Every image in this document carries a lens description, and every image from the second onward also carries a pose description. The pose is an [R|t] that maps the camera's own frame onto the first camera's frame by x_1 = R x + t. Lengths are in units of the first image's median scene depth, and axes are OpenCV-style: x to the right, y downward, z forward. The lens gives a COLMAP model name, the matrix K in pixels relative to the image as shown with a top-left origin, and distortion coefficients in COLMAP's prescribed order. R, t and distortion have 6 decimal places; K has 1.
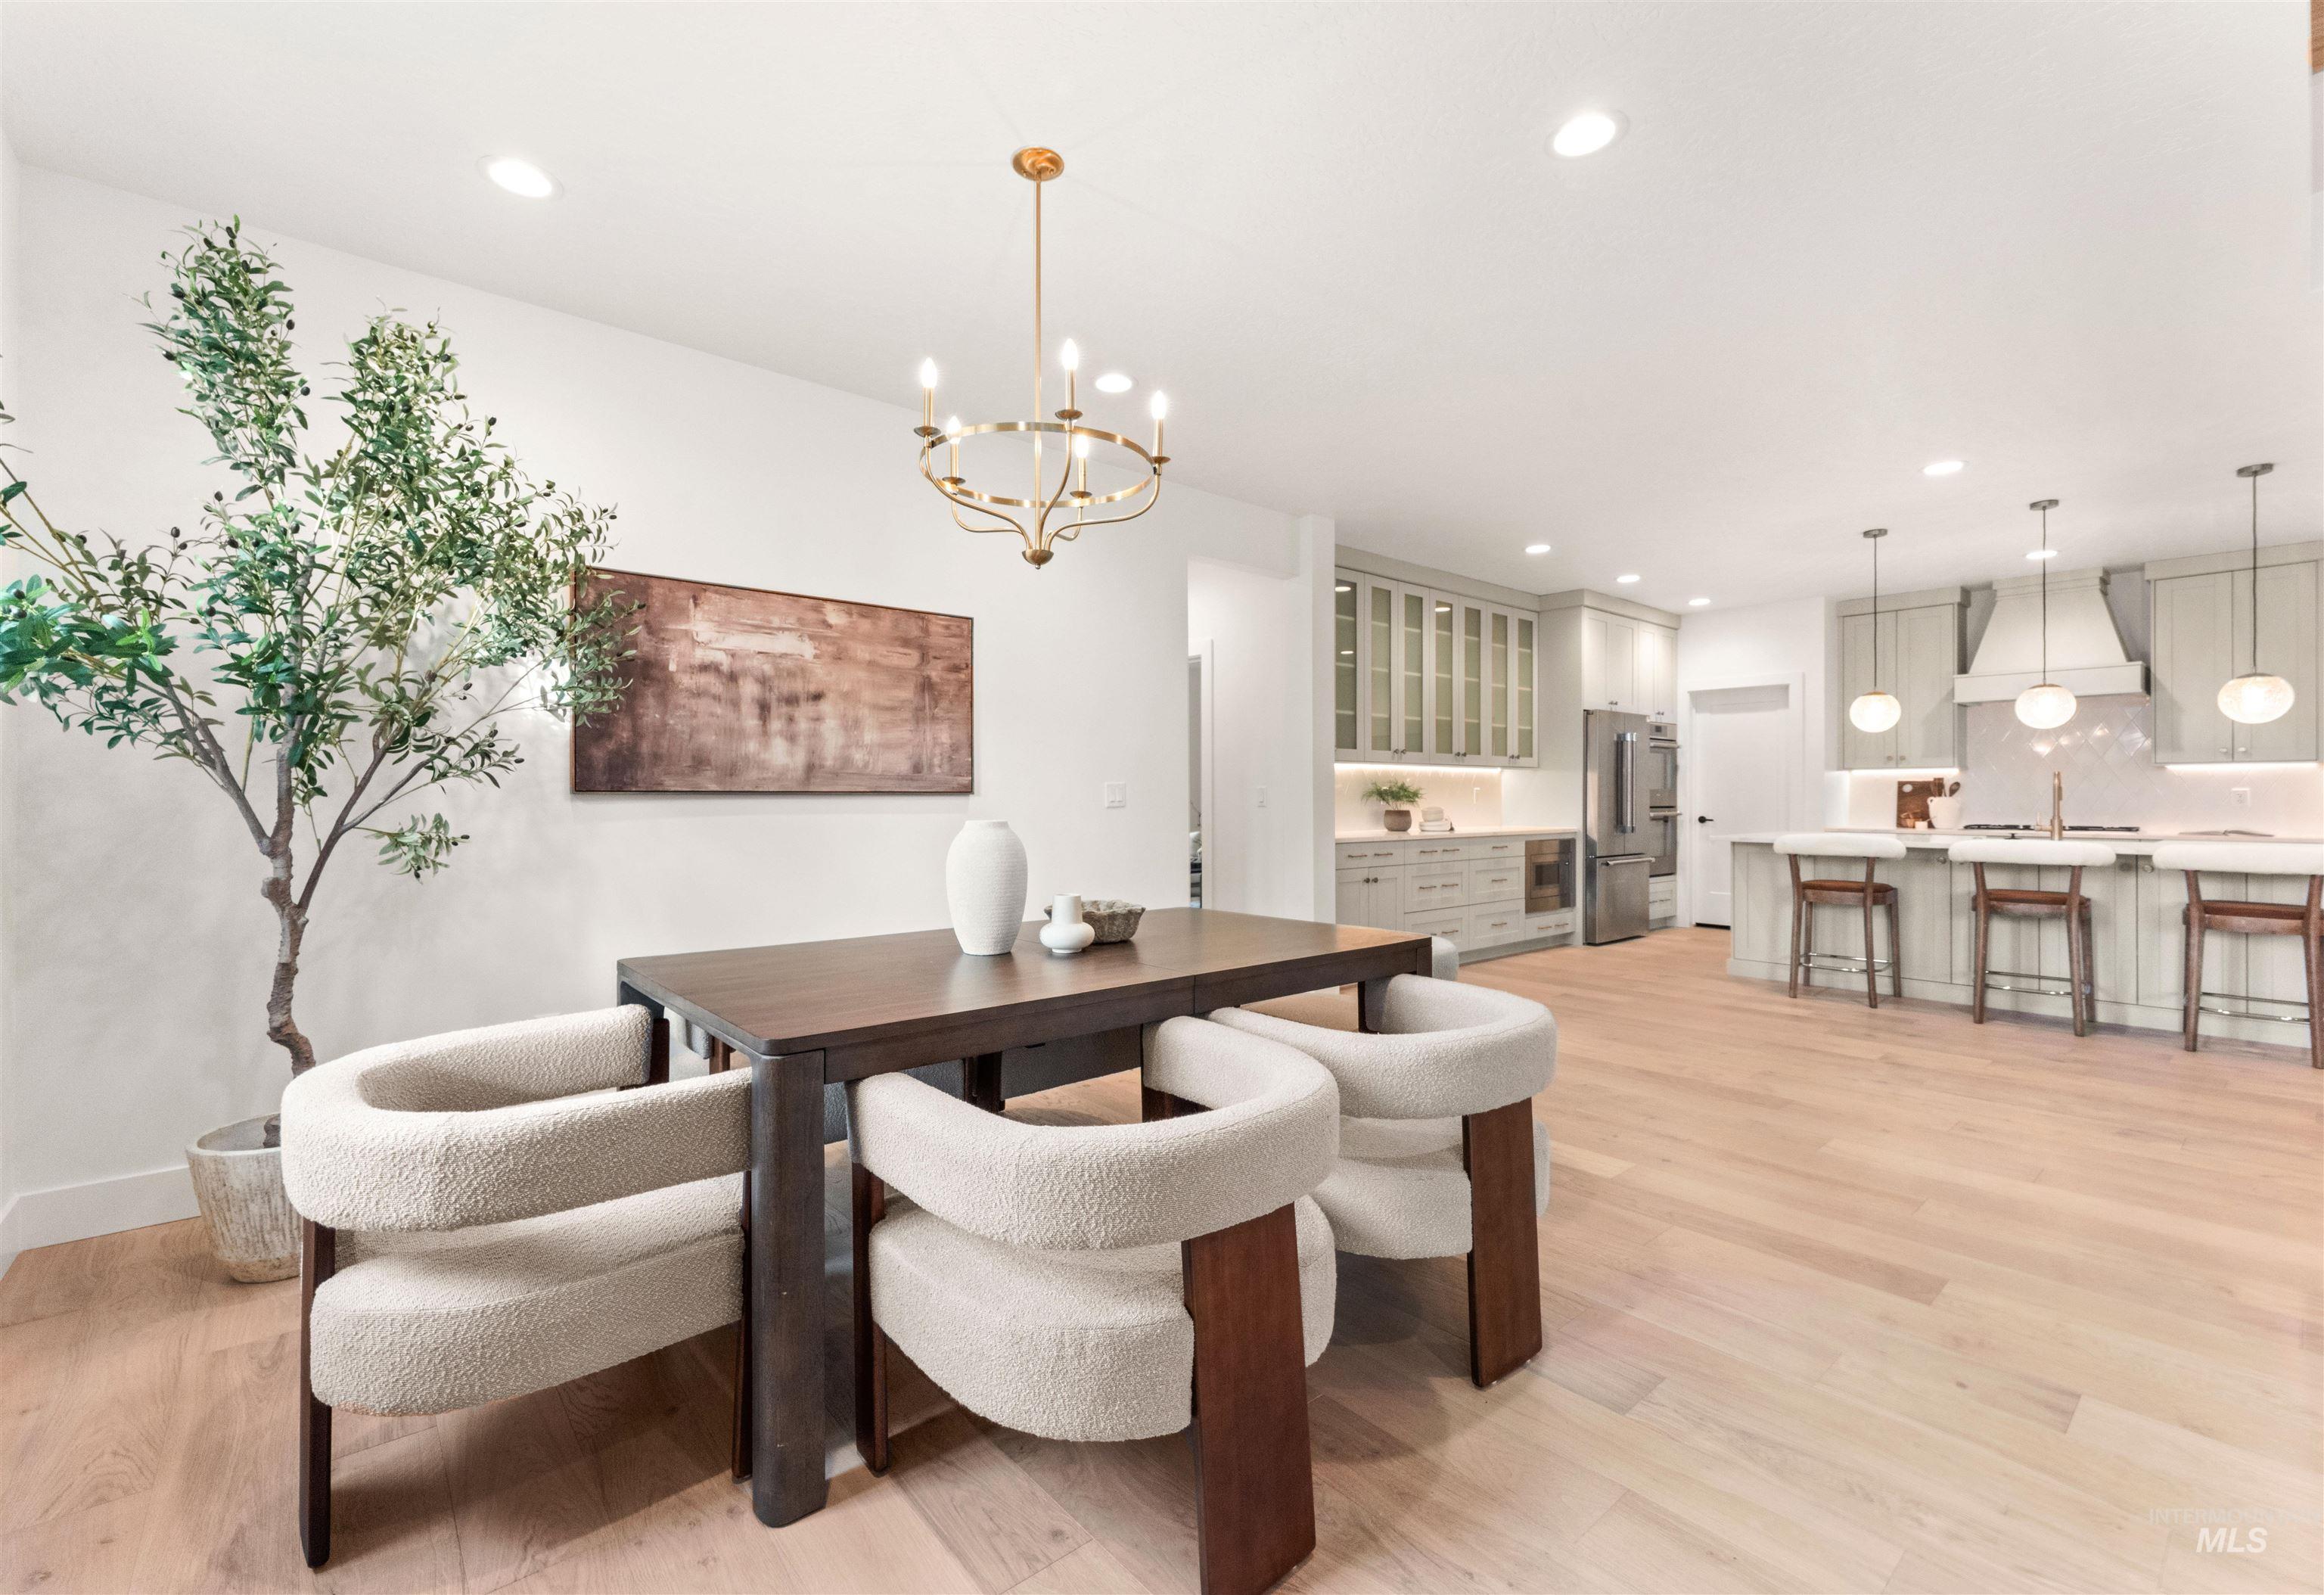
lens RADIAL K [[987.1, 0, 1127.0], [0, 987.1, 796.8], [0, 0, 1]] dist [0.000495, 0.000124]
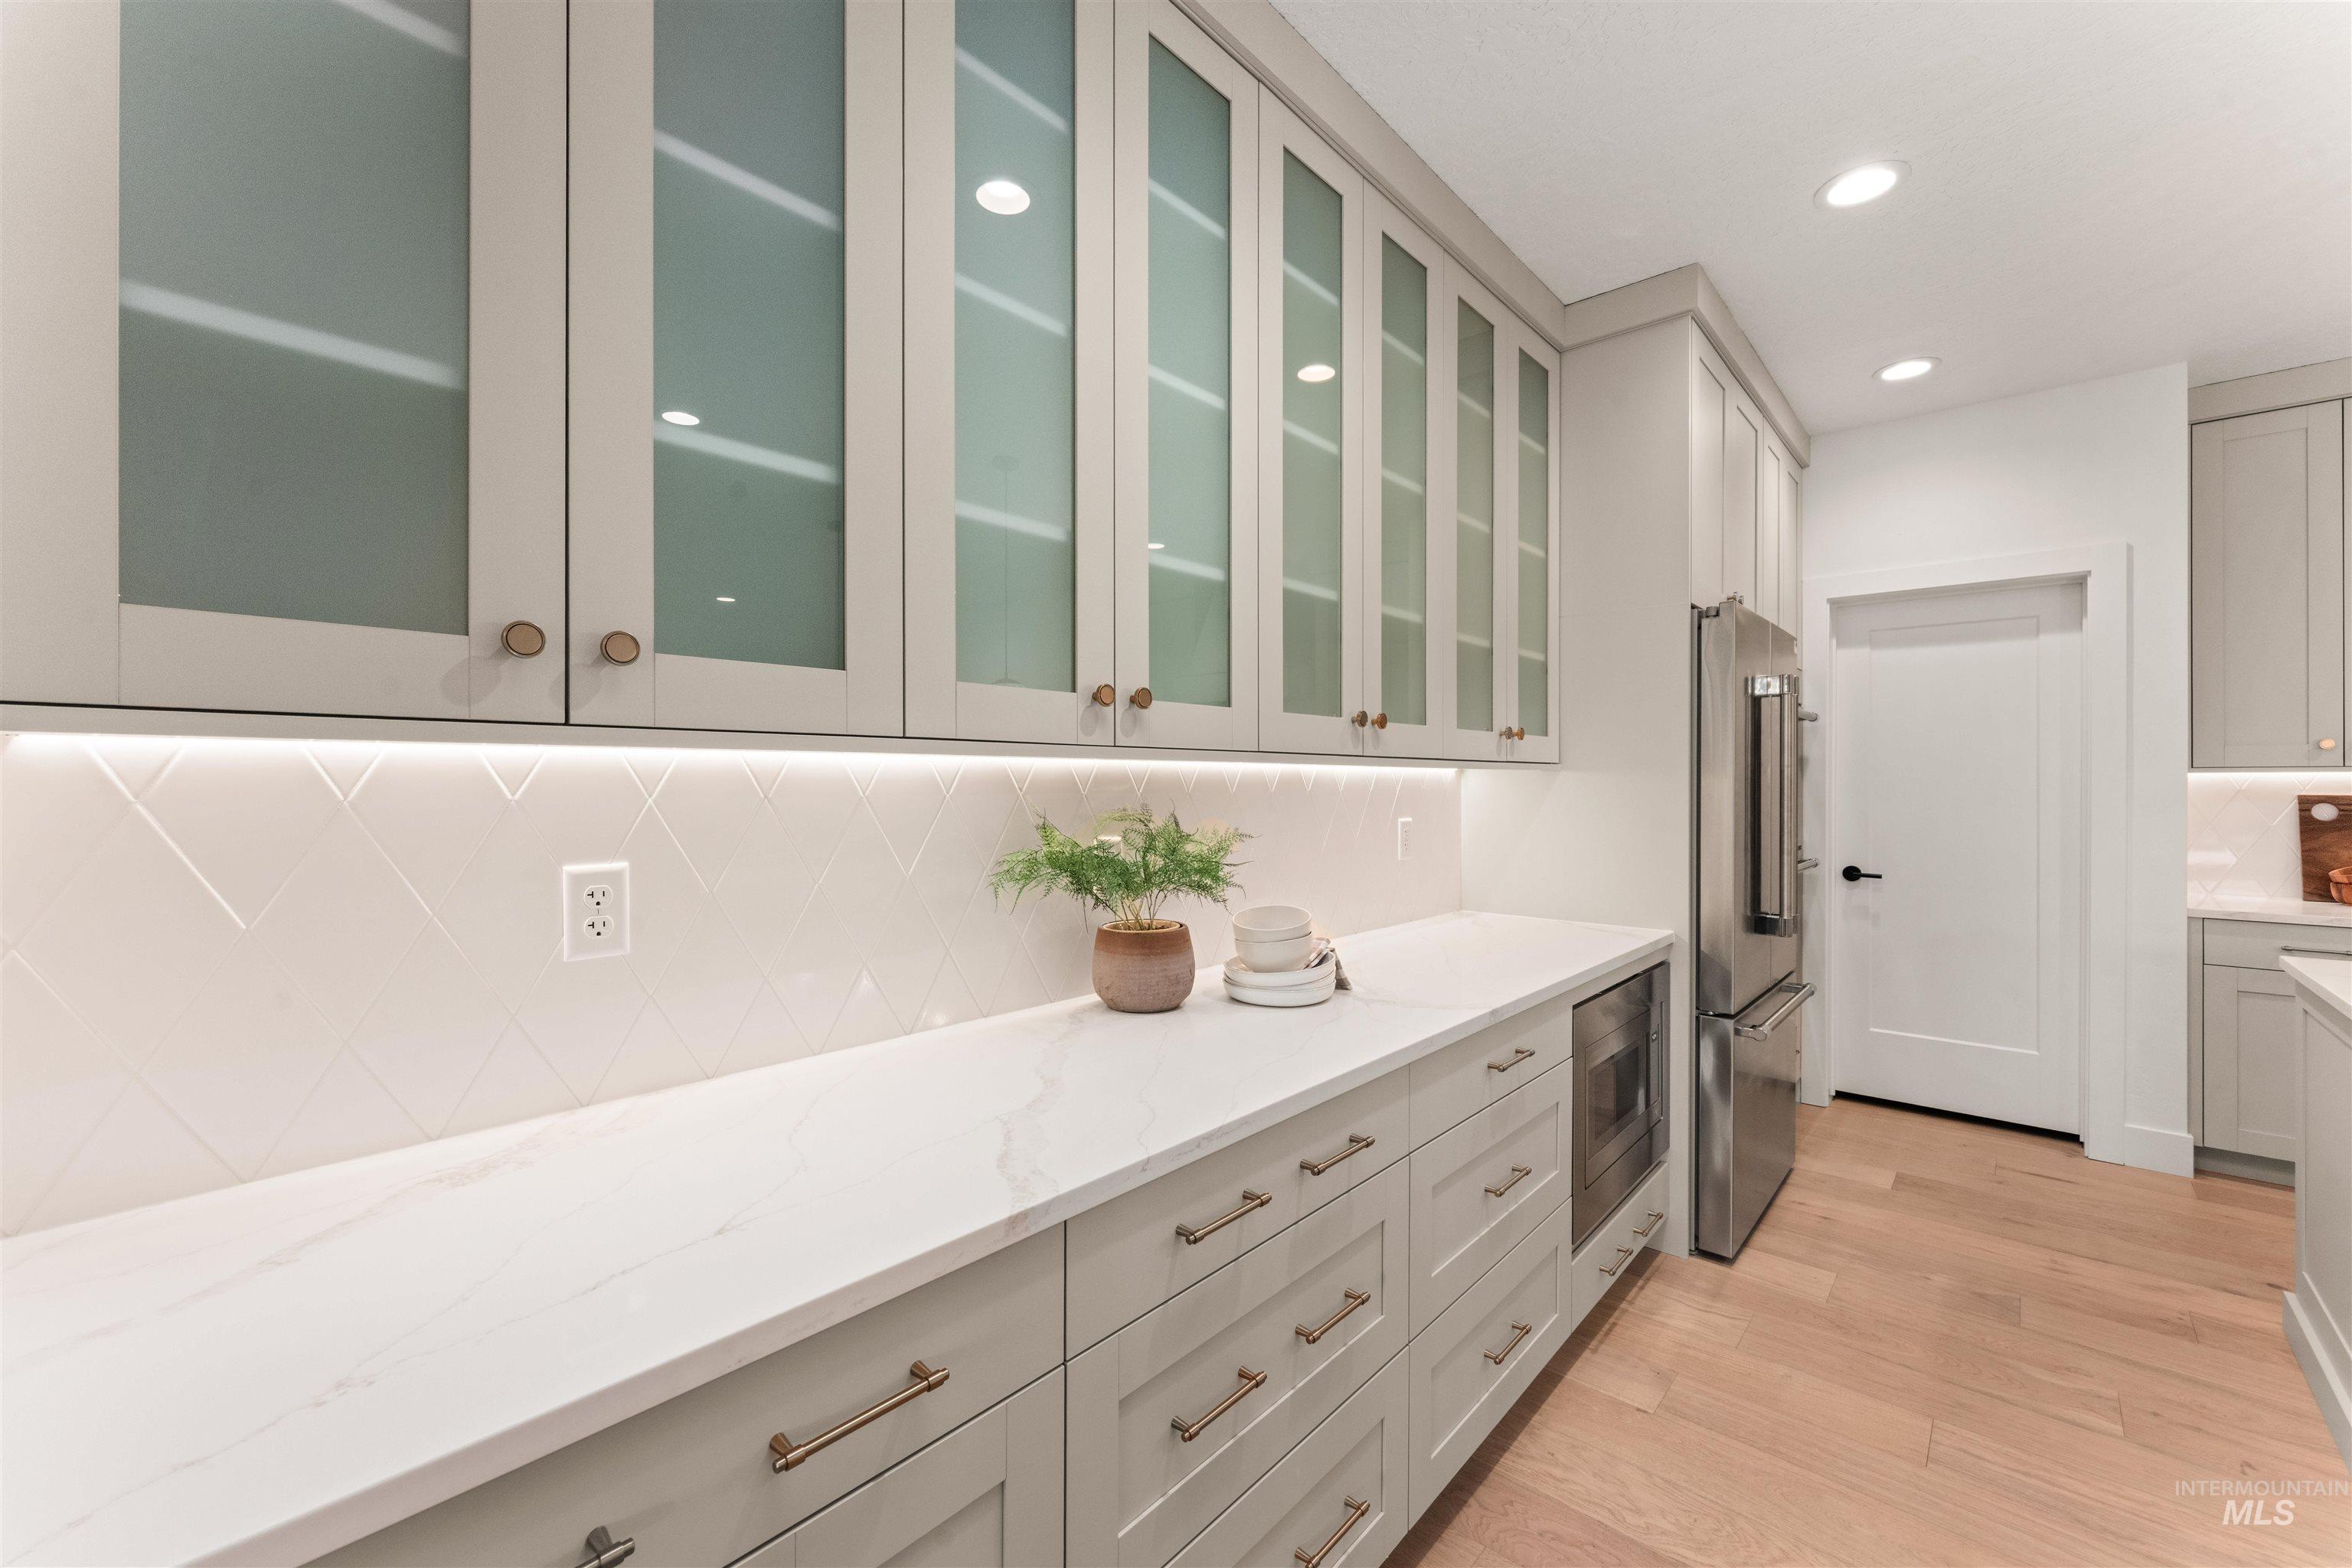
lens RADIAL K [[942.4, 0, 1177.9], [0, 942.4, 774.4], [0, 0, 1]] dist [0.001107, 0.000077]
pose [[0.988630, 0.001753, 0.150357, 0.288678], [-0.000797, 0.999979, -0.006419, -0.030181], [-0.150365, 0.006227, 0.988611, 0.879608]]
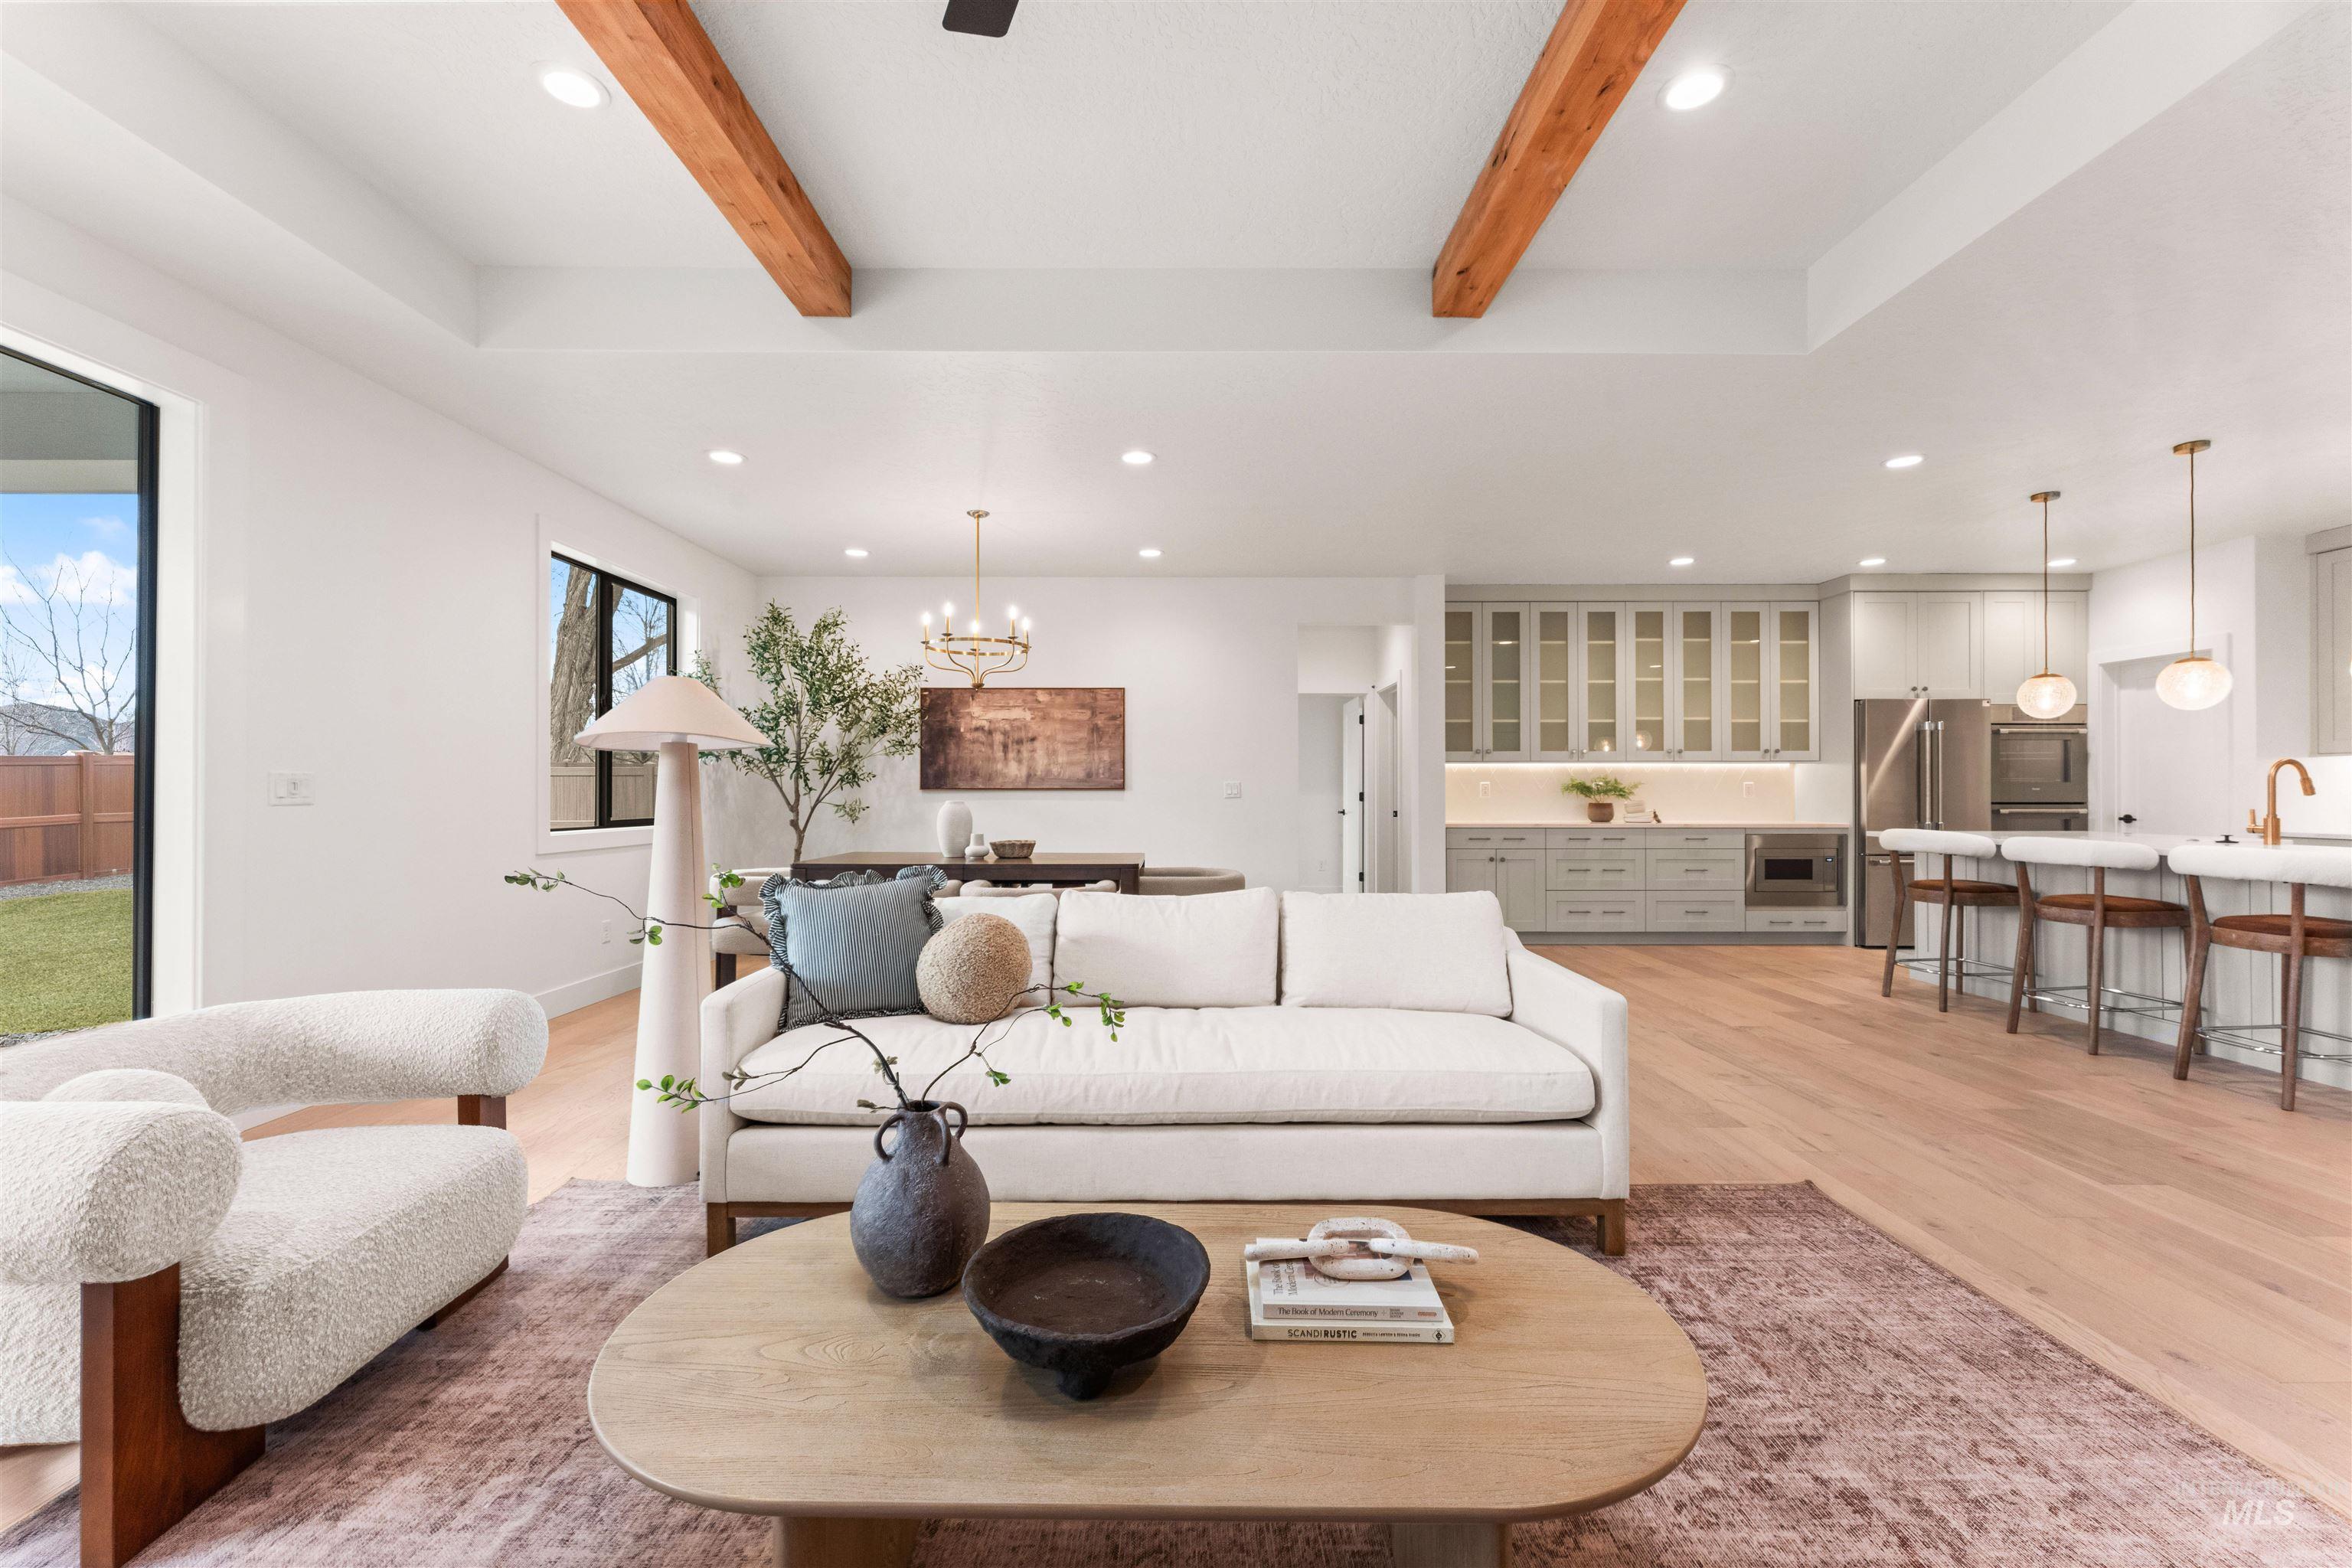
lens RADIAL K [[967.3, 0, 1176.0], [0, 967.3, 784.0], [0, 0, 1]] dist [0.000160, -0.000303]
pose [[0.768498, -0.004410, -0.639837, 0.712542], [-0.000107, 0.999975, -0.007021, -0.000210], [0.639853, 0.005464, 0.768478, -0.177737]]
